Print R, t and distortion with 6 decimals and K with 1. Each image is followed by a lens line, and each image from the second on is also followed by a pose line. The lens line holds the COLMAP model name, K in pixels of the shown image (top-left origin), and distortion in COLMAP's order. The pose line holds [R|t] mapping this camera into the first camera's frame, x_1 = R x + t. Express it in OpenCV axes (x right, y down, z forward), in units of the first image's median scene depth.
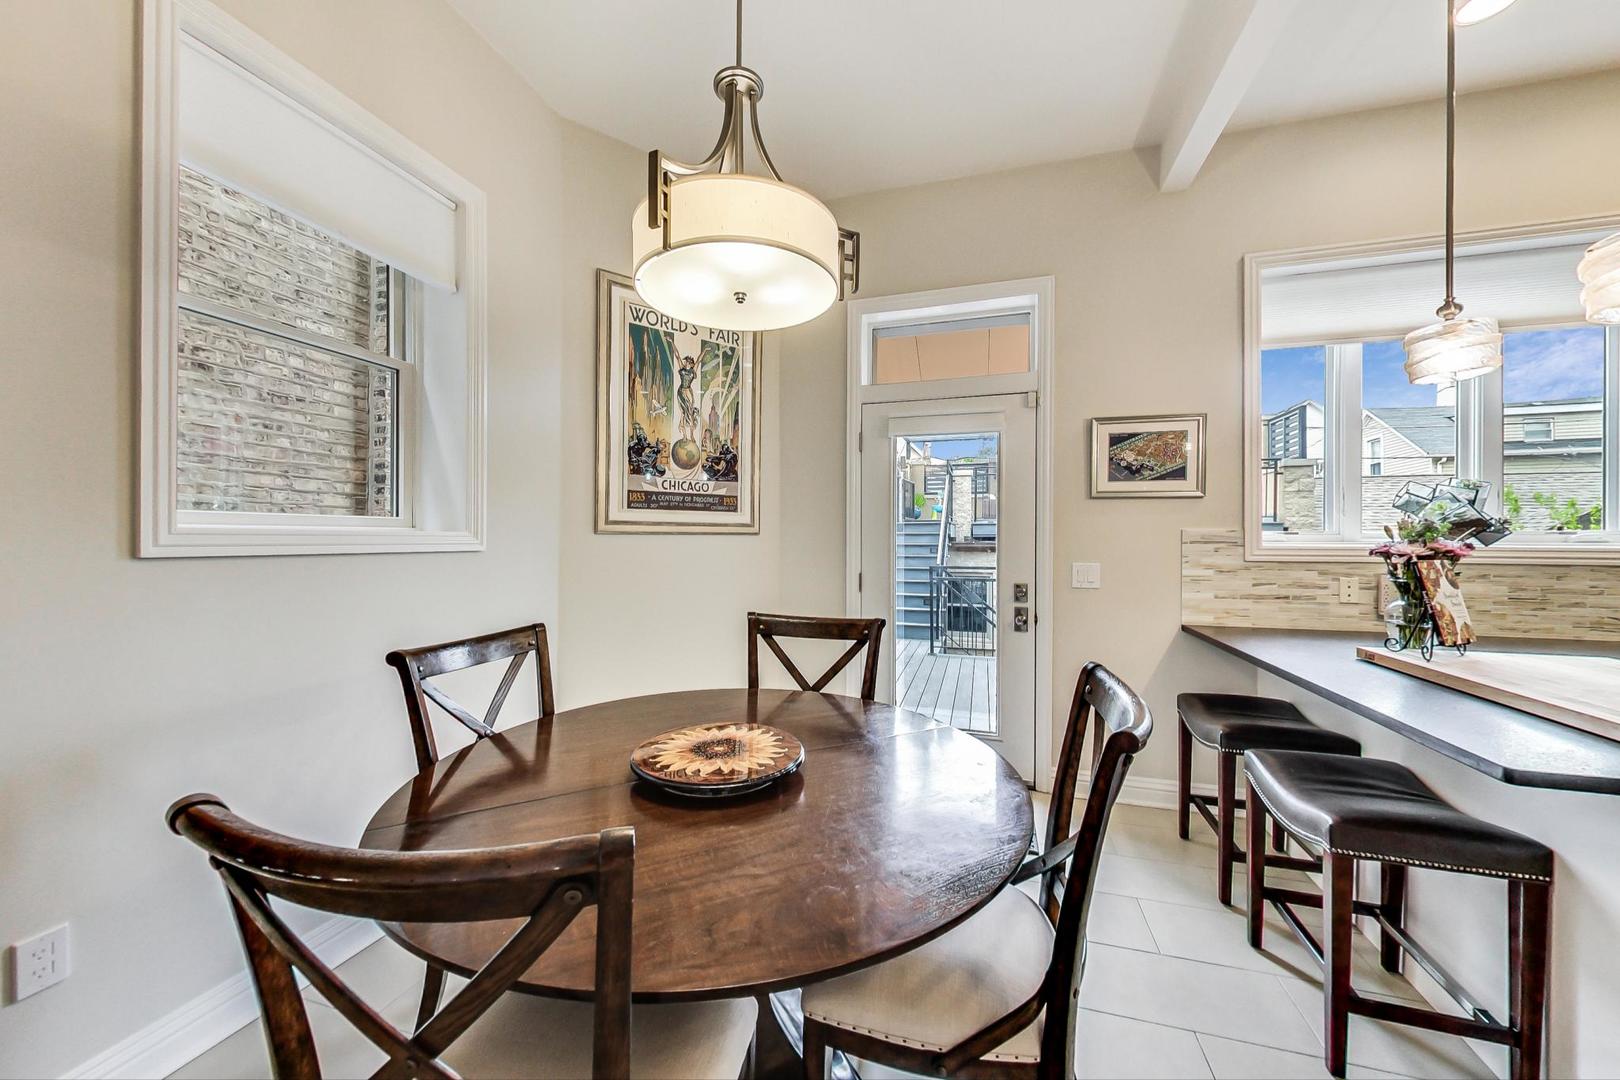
lens RADIAL K [[570.5, 0, 806.7], [0, 570.5, 534.9], [0, 0, 1]] dist [0.008132, -0.000061]
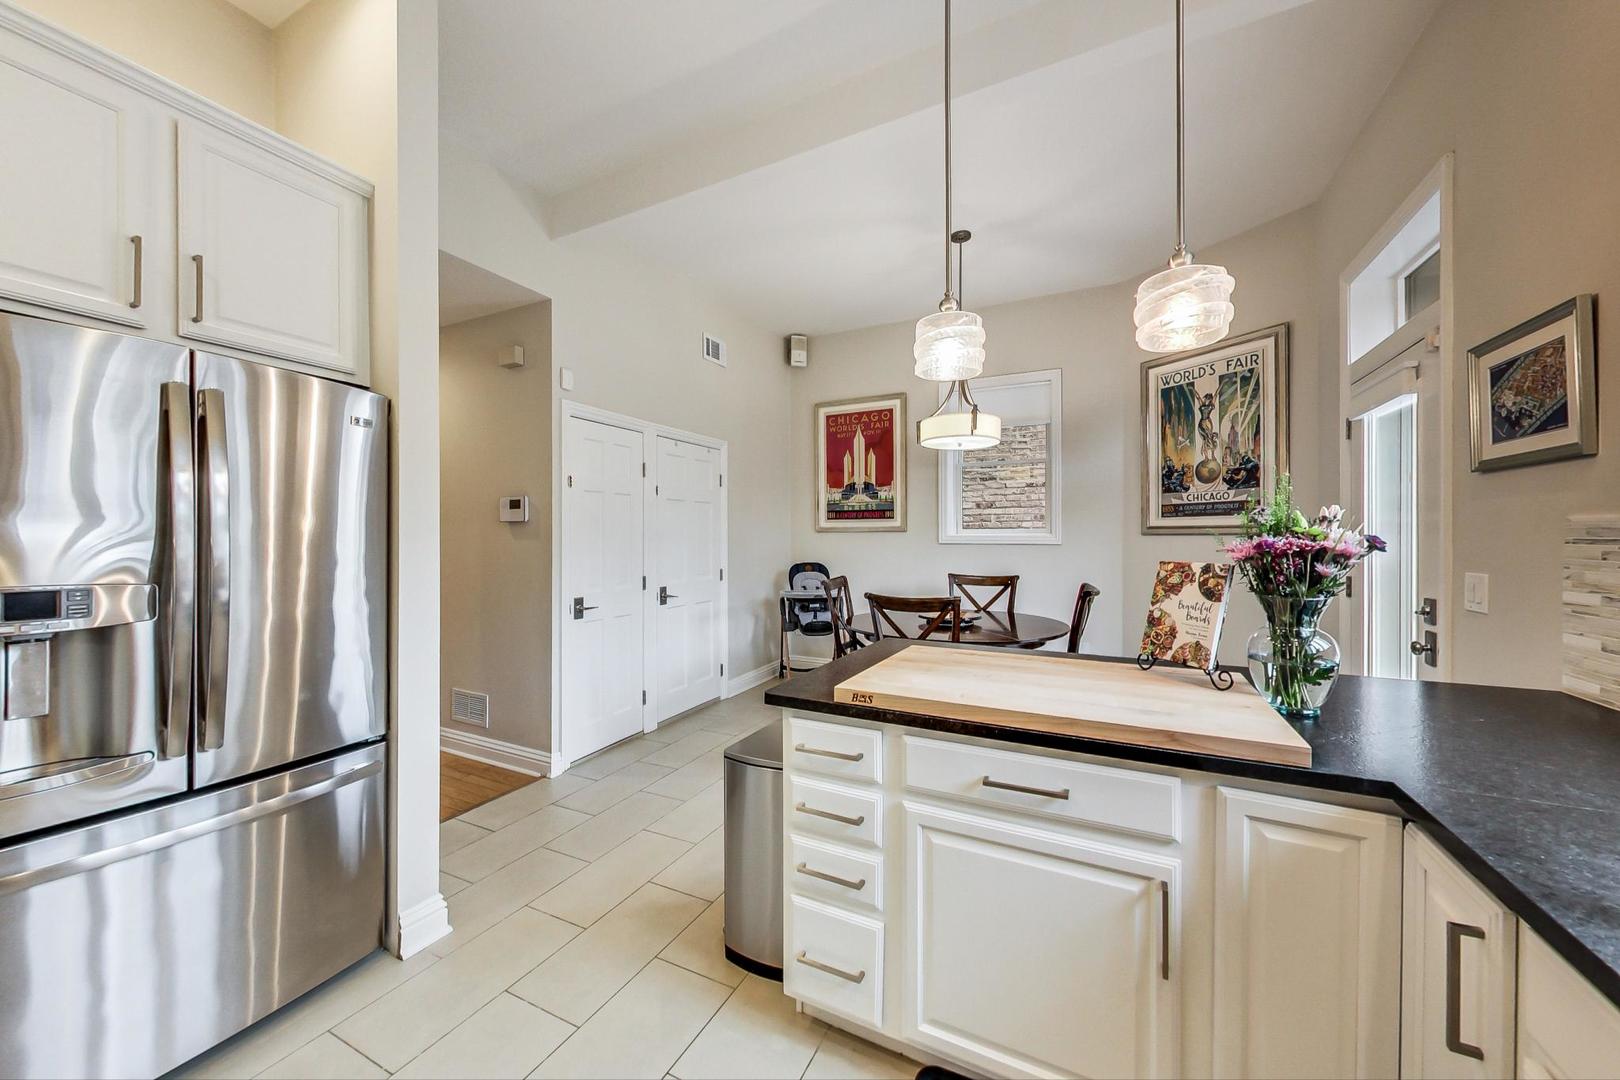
lens RADIAL K [[570.5, 0, 812.1], [0, 570.5, 538.6], [0, 0, 1]] dist [0.008132, -0.000061]
pose [[-0.163922, -0.003123, -0.986468, 1.199272], [0.006299, 0.999971, -0.004212, 0.007301], [0.986453, -0.006904, -0.163897, 0.347961]]
